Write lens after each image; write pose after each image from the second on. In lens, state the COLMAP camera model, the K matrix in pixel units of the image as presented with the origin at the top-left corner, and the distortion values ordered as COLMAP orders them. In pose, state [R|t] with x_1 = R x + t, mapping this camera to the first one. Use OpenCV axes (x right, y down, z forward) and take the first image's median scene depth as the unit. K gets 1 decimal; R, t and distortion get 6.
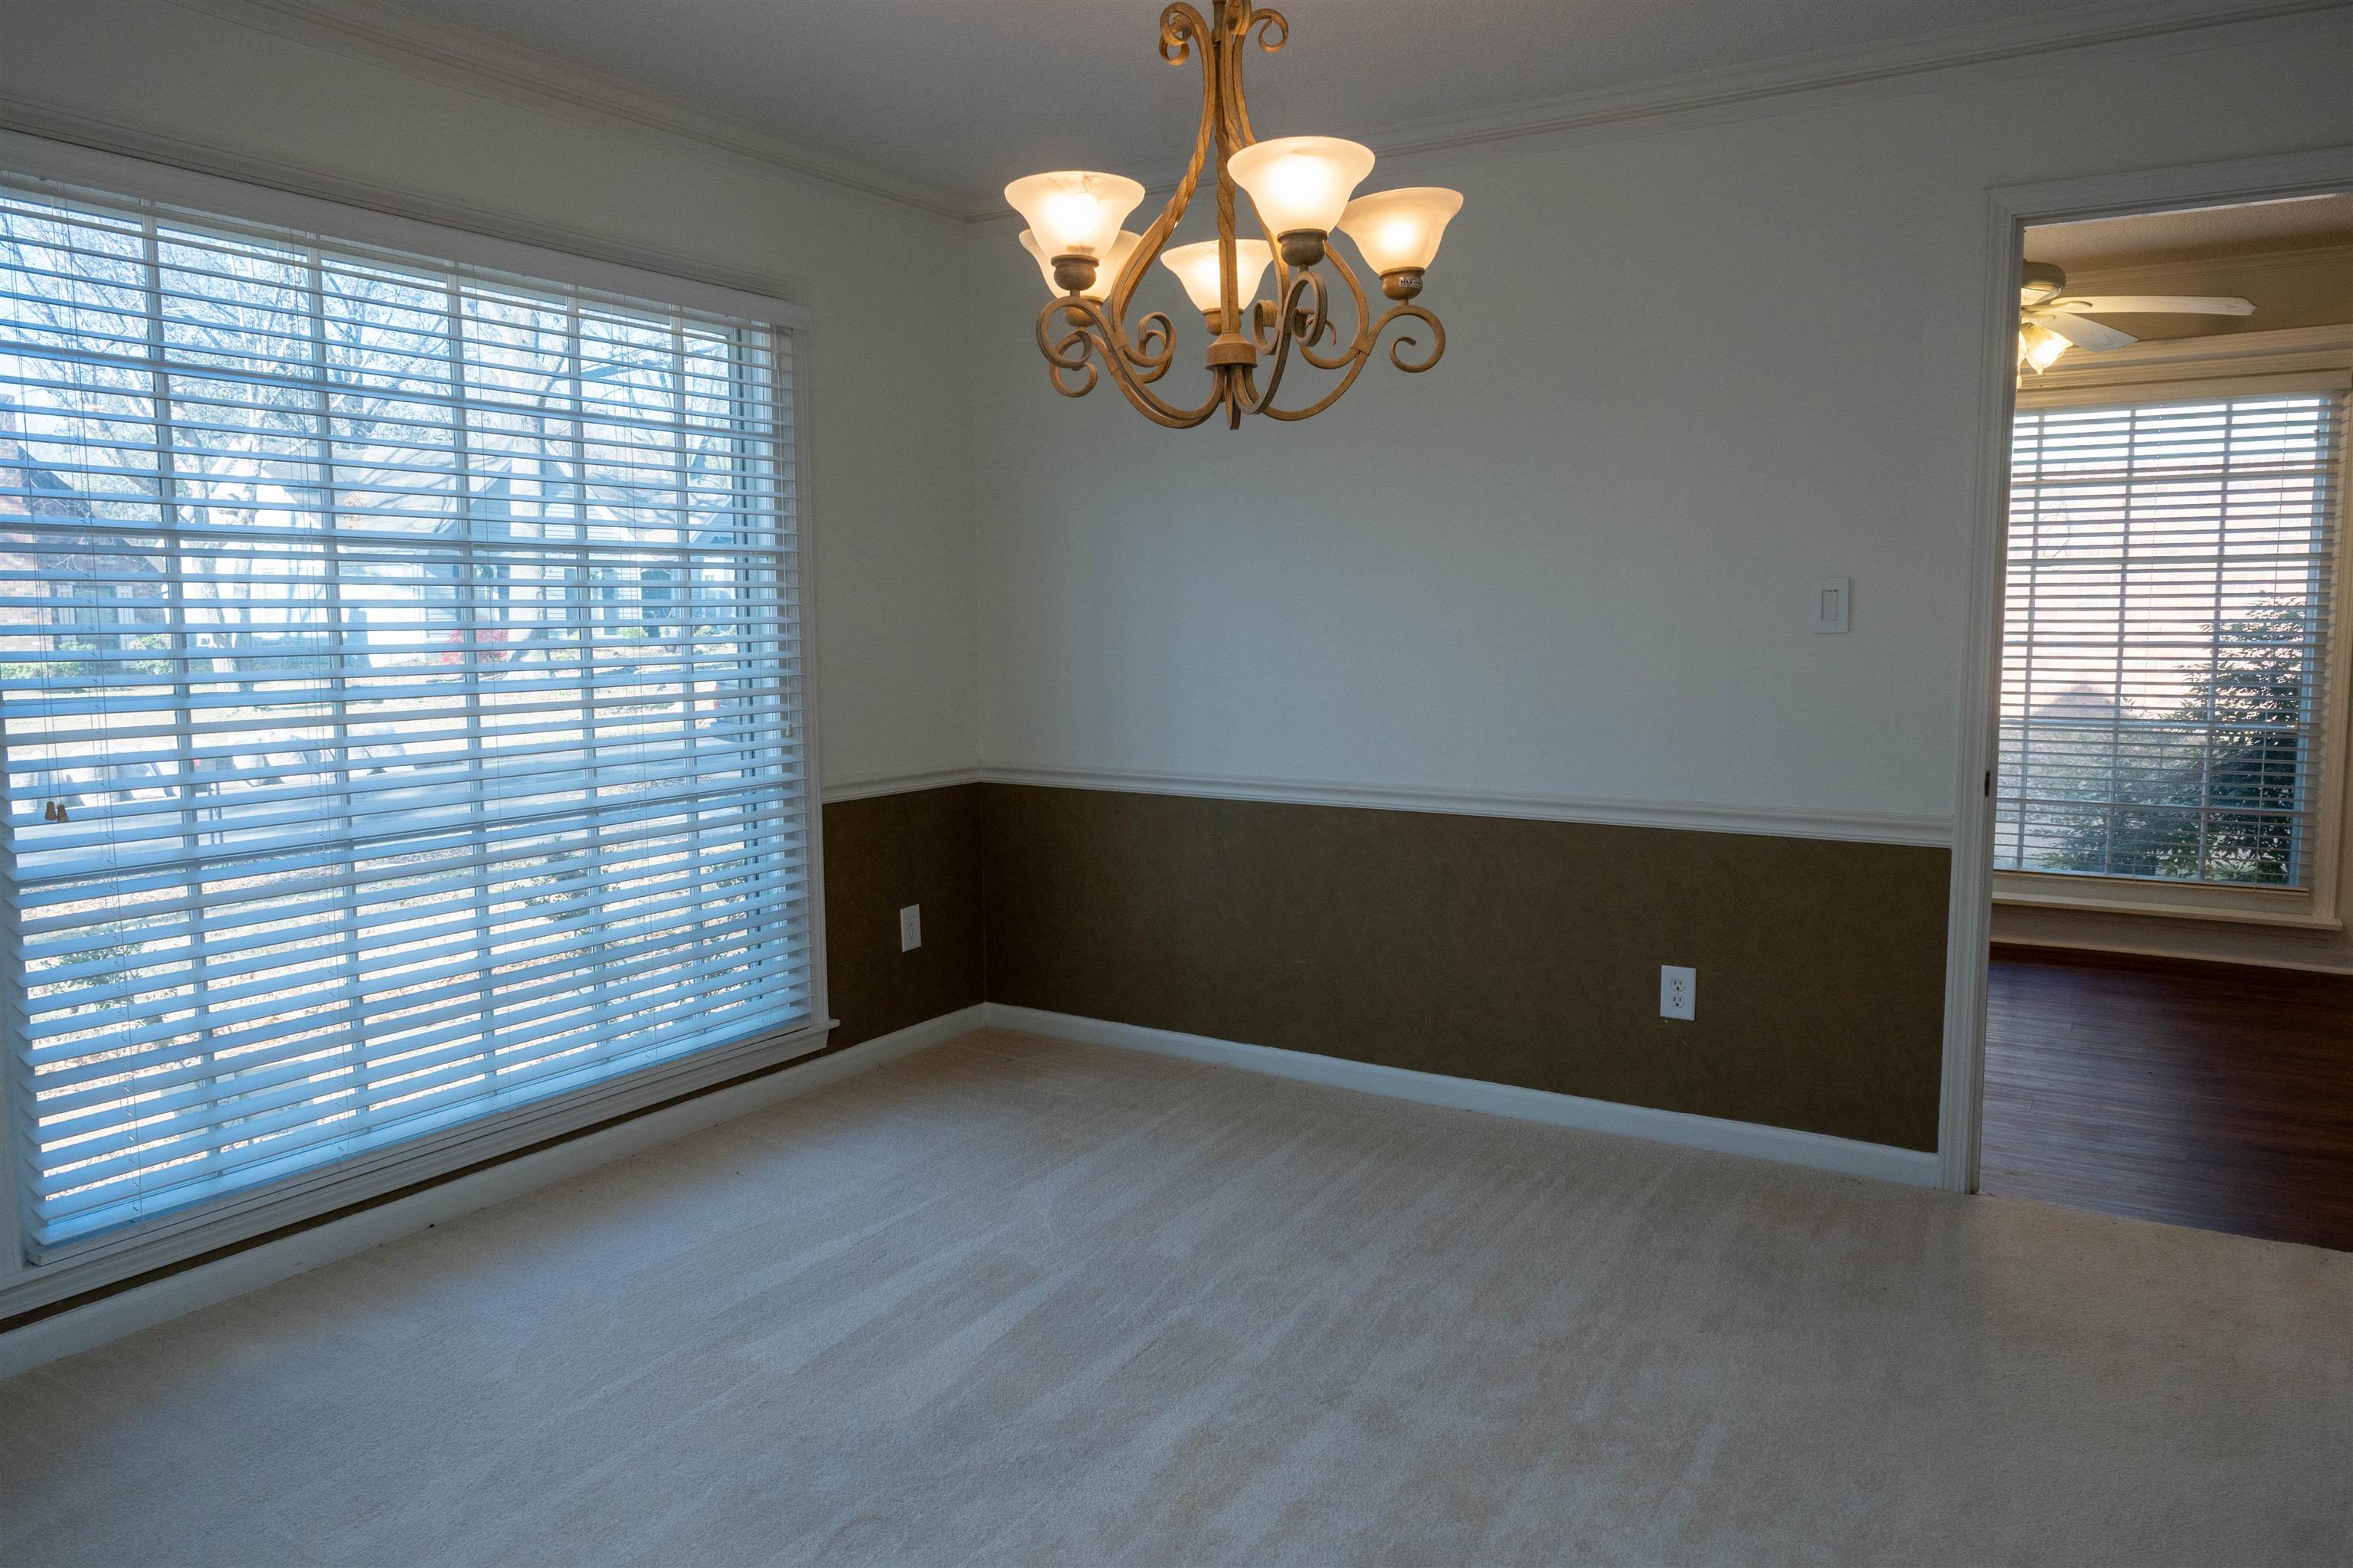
lens RADIAL K [[1577.5, 0, 1176.5], [0, 1577.5, 784.0], [0, 0, 1]] dist [-0.025418, 0.002742]
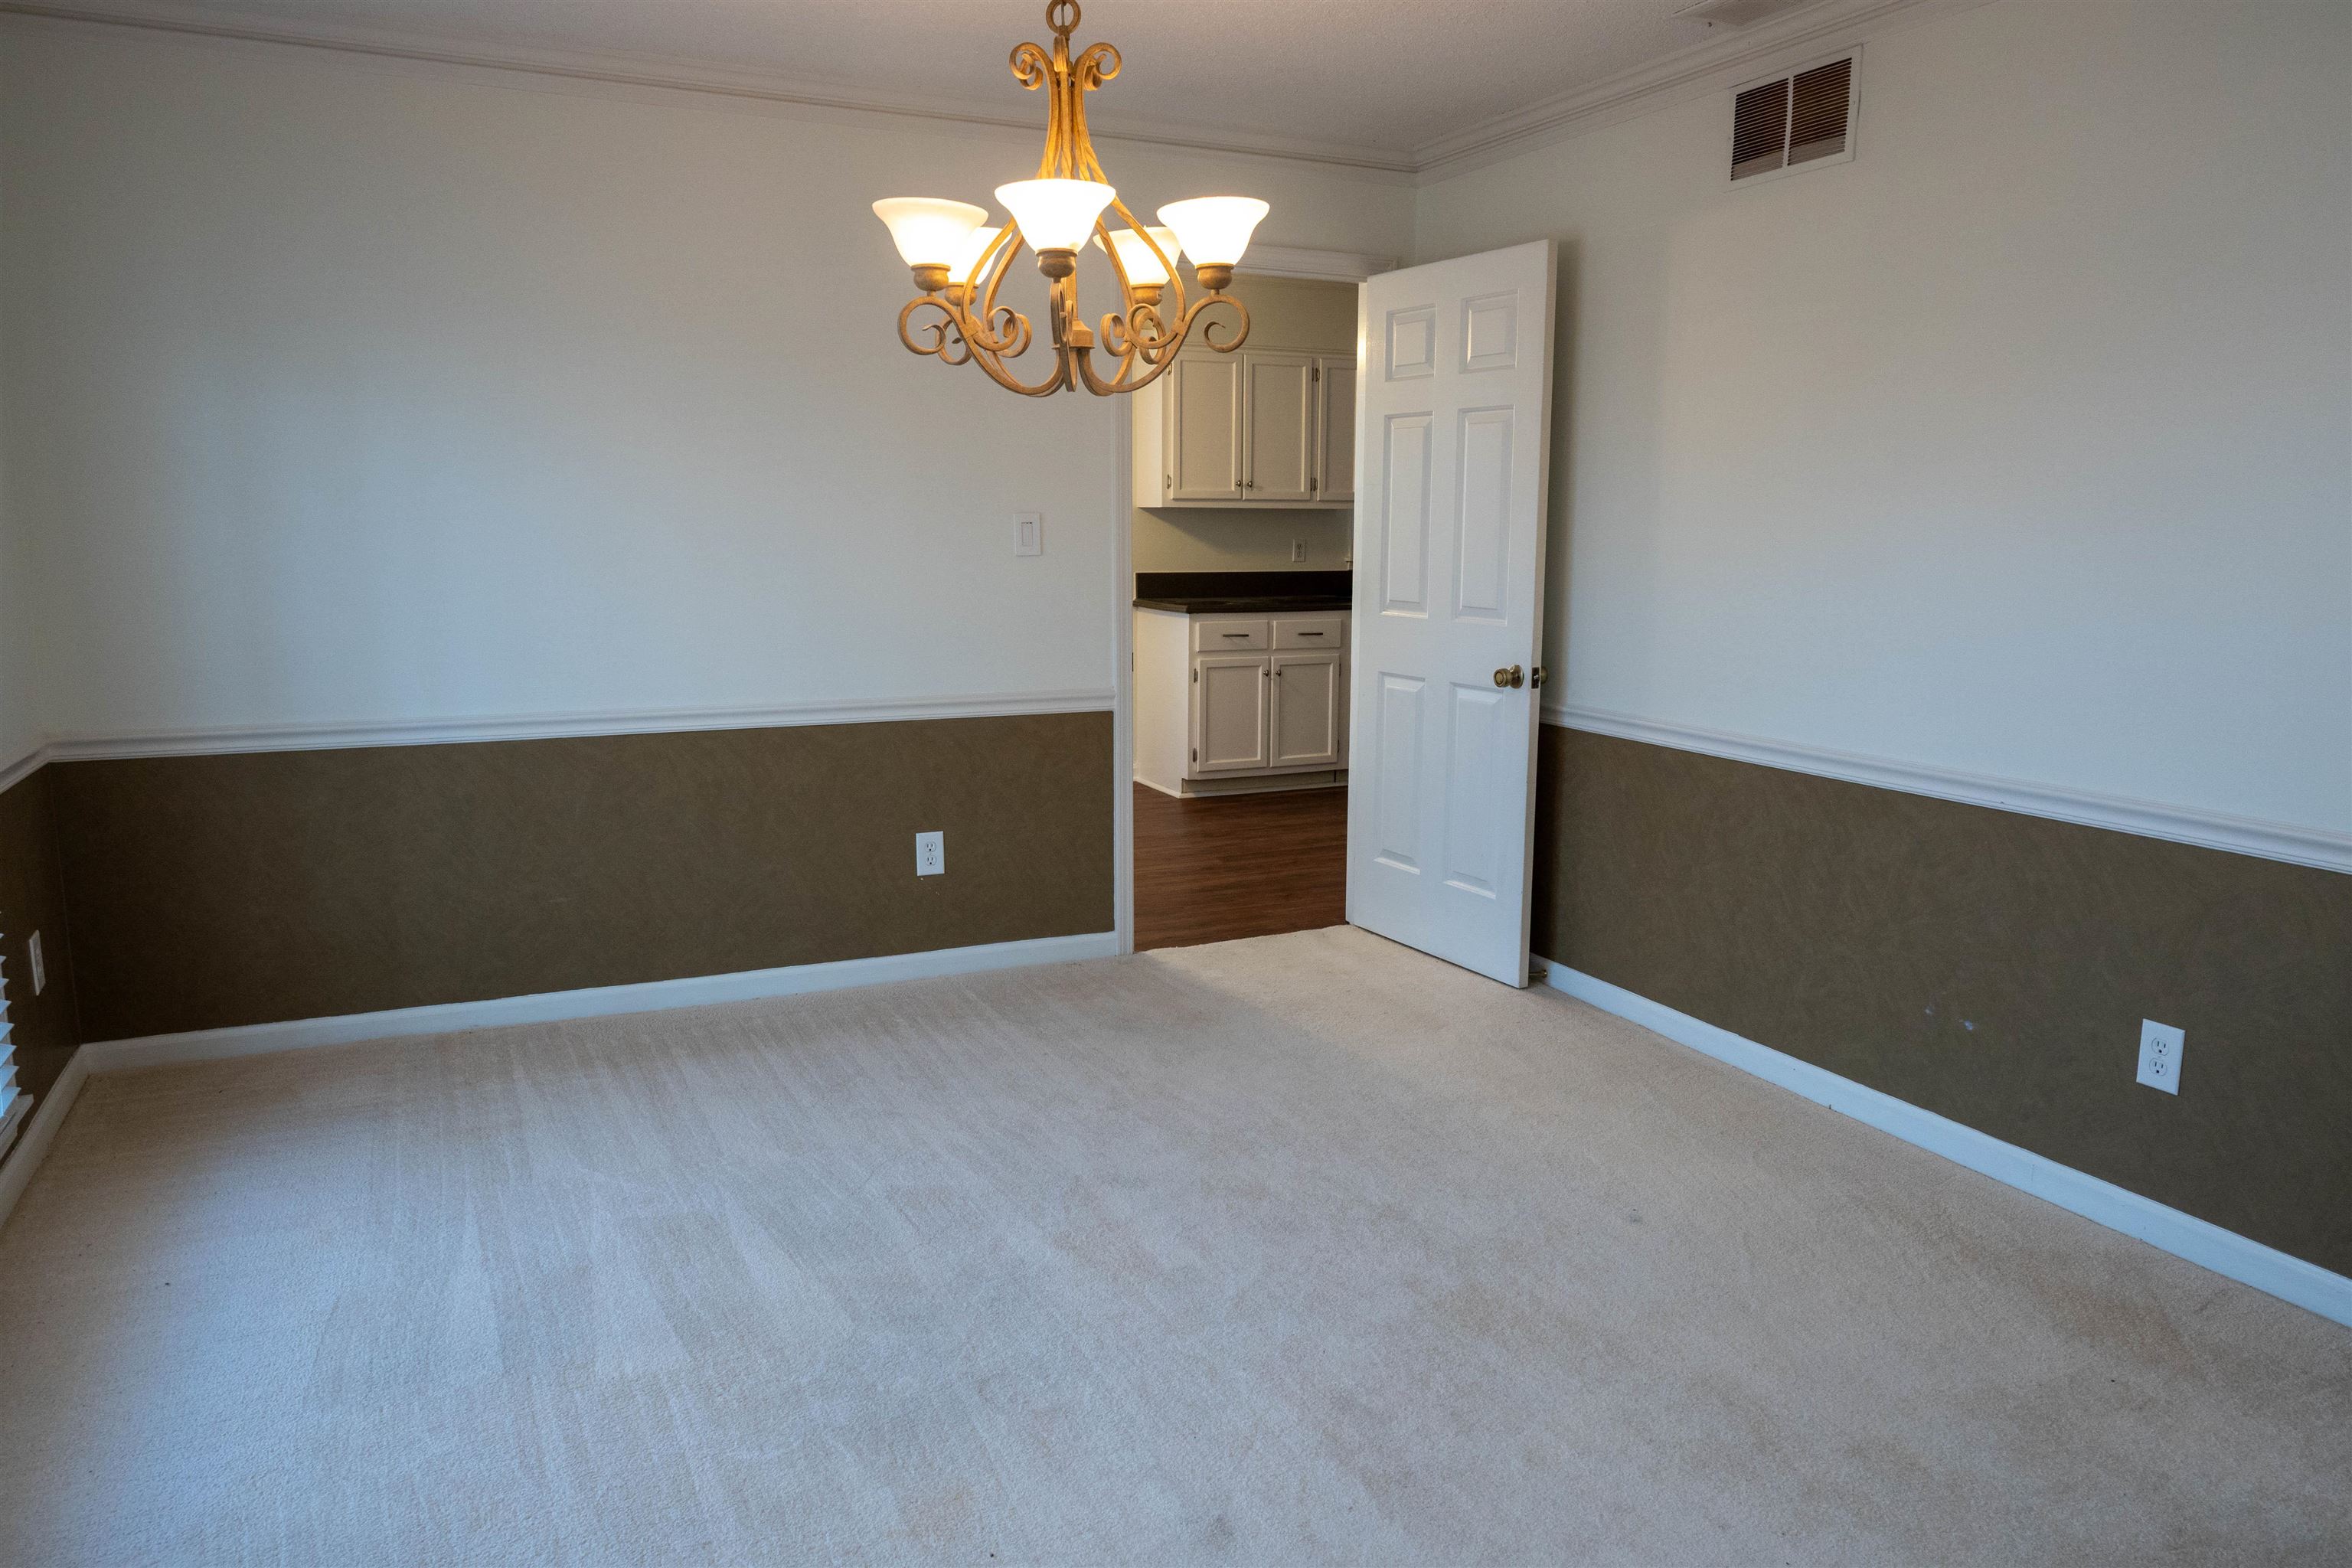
lens RADIAL K [[1576.8, 0, 1176.0], [0, 1576.8, 784.0], [0, 0, 1]] dist [-0.025418, 0.002742]
pose [[0.567367, -0.135909, 0.812172, -0.660514], [0.086454, 0.990666, 0.105383, -0.039353], [-0.818914, 0.010424, 0.573822, 0.166903]]
